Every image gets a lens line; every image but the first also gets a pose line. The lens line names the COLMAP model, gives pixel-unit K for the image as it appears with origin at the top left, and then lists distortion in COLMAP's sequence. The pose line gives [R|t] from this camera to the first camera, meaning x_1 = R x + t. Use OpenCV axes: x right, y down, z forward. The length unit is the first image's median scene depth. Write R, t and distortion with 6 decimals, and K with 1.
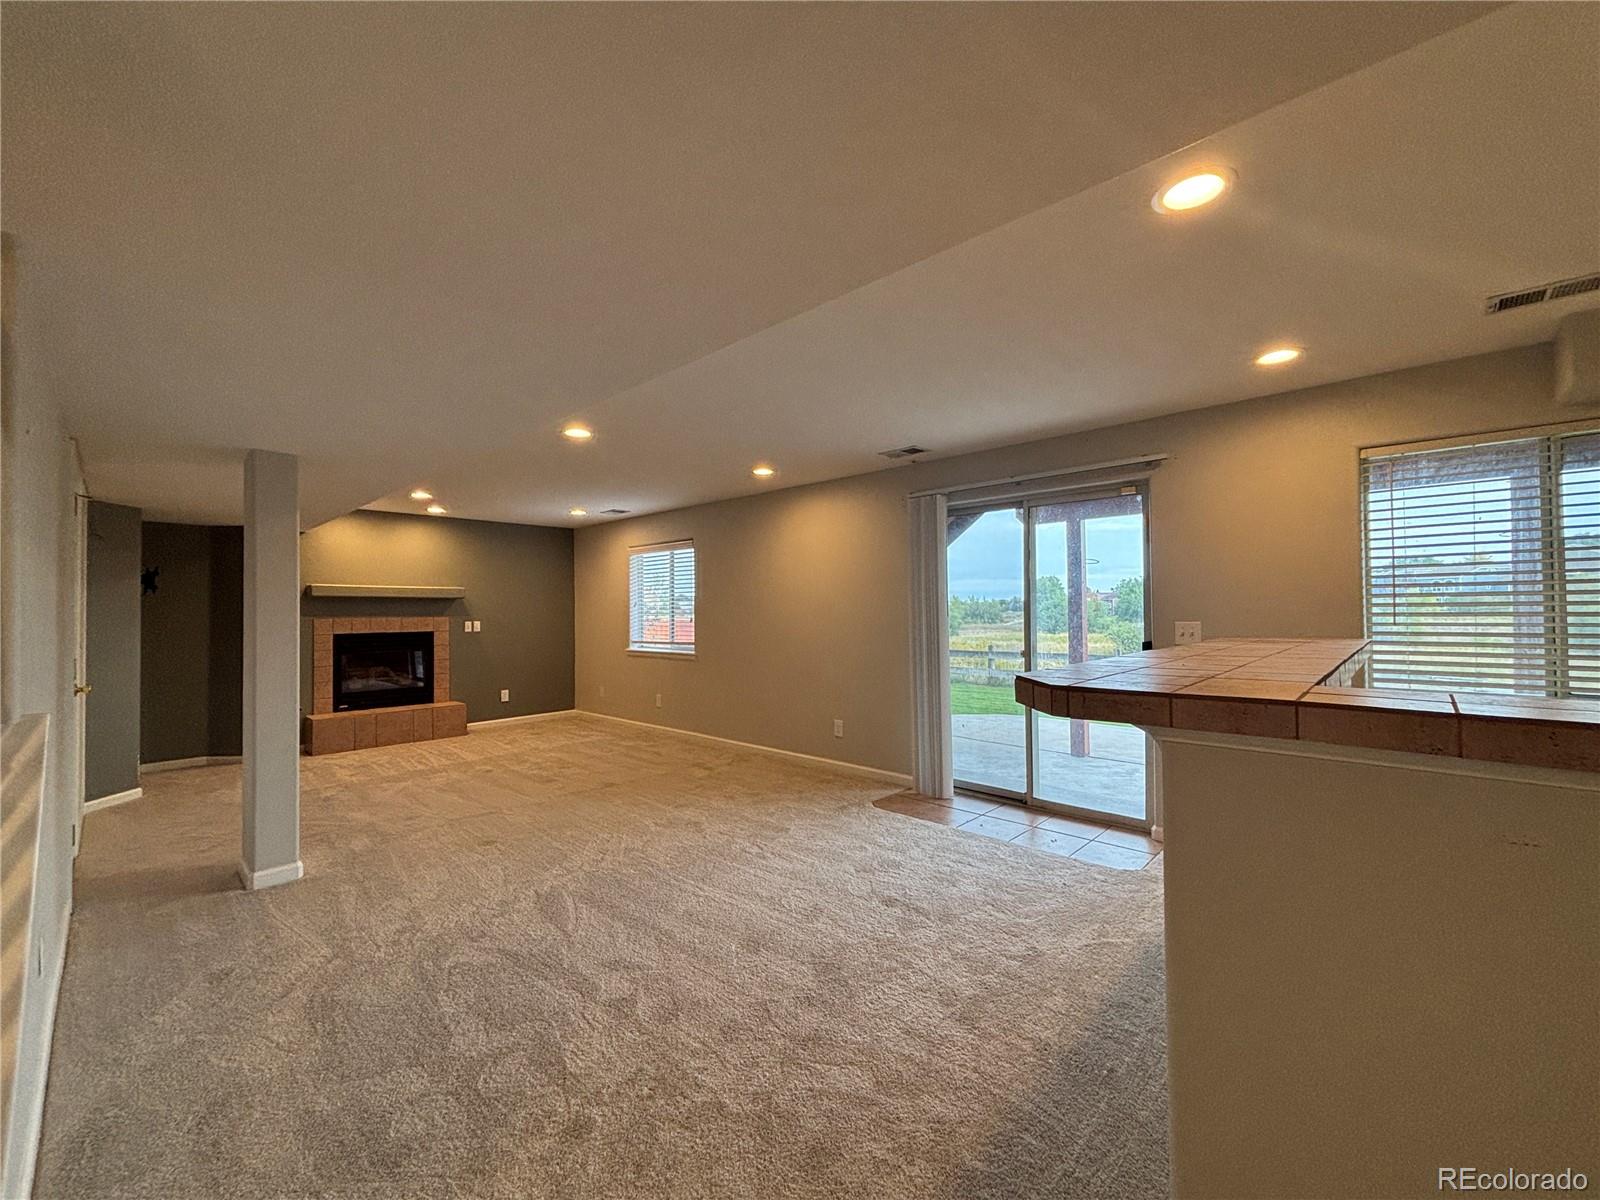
lens RADIAL K [[650.1, 0, 800.4], [0, 650.1, 604.5], [0, 0, 1]] dist [0.000477, 0.000067]
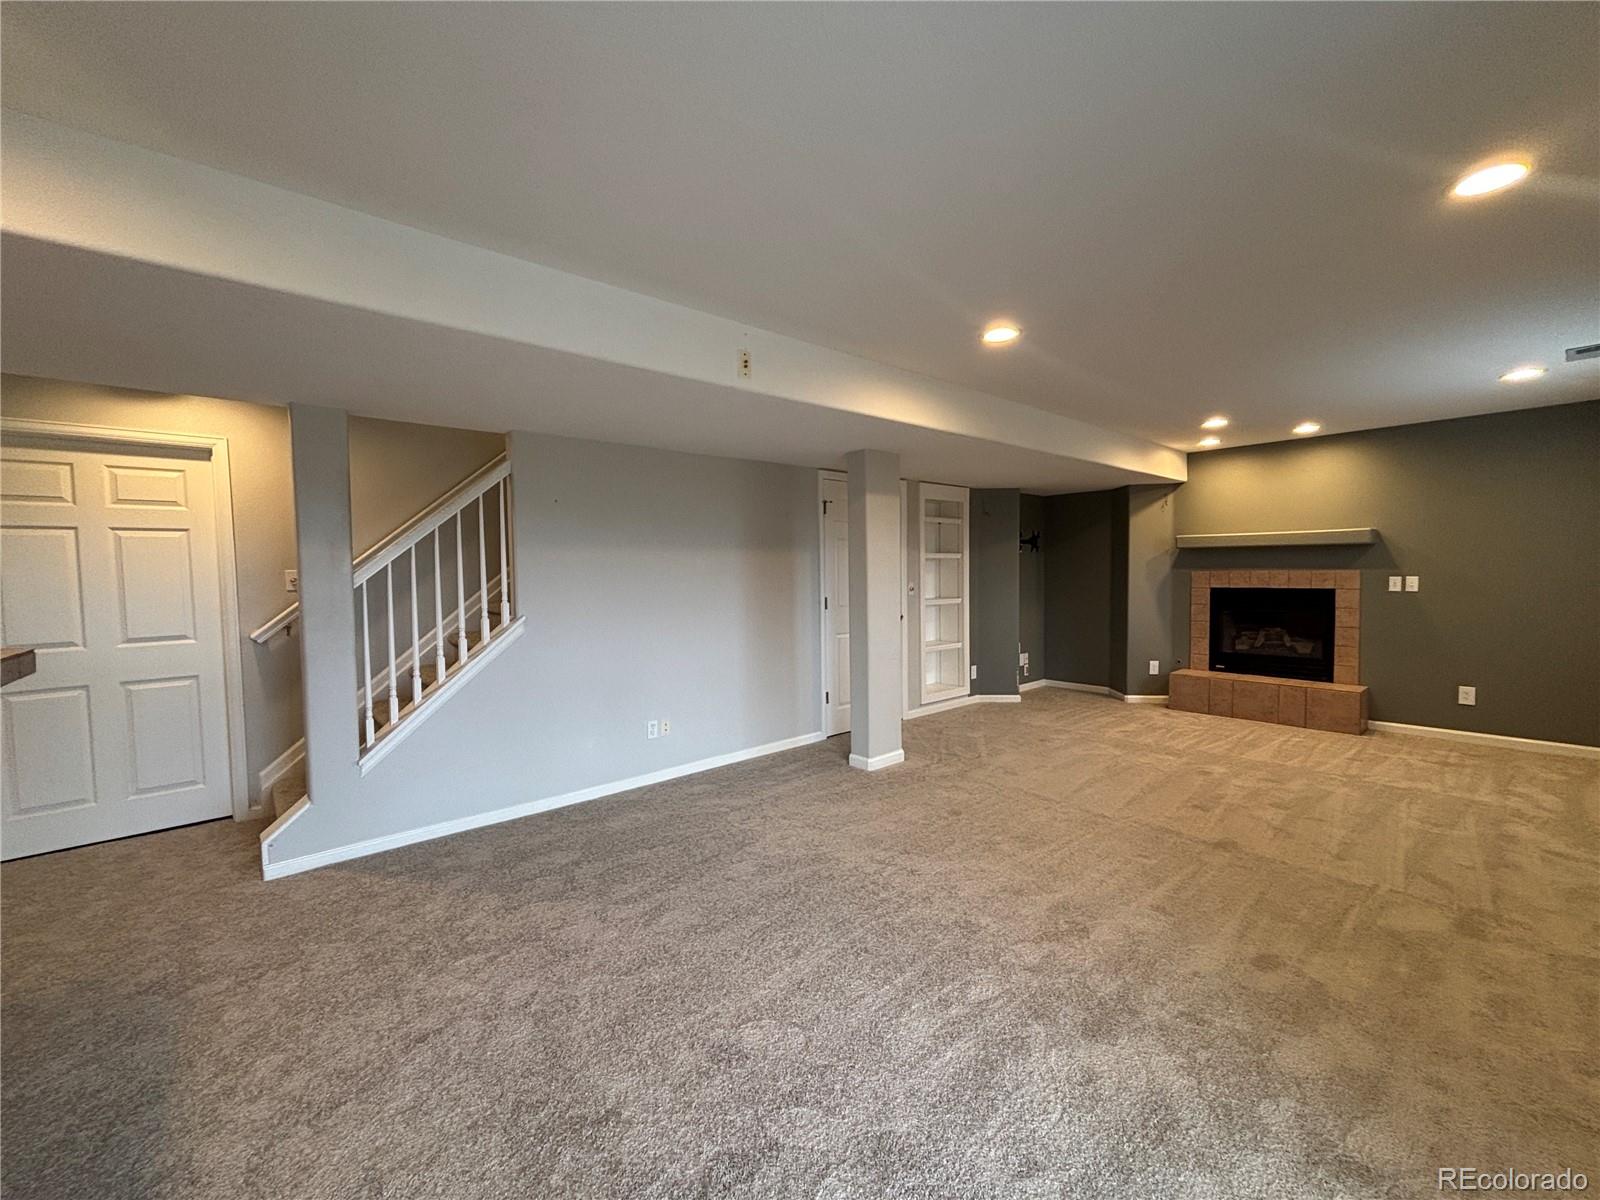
lens RADIAL K [[650.1, 0, 800.5], [0, 650.1, 596.6], [0, 0, 1]] dist [0.000477, 0.000067]
pose [[-0.110452, 0.052734, -0.992482, 0.283185], [0.026104, 0.998401, 0.050143, -0.004554], [0.993539, -0.020369, -0.111652, 0.518260]]
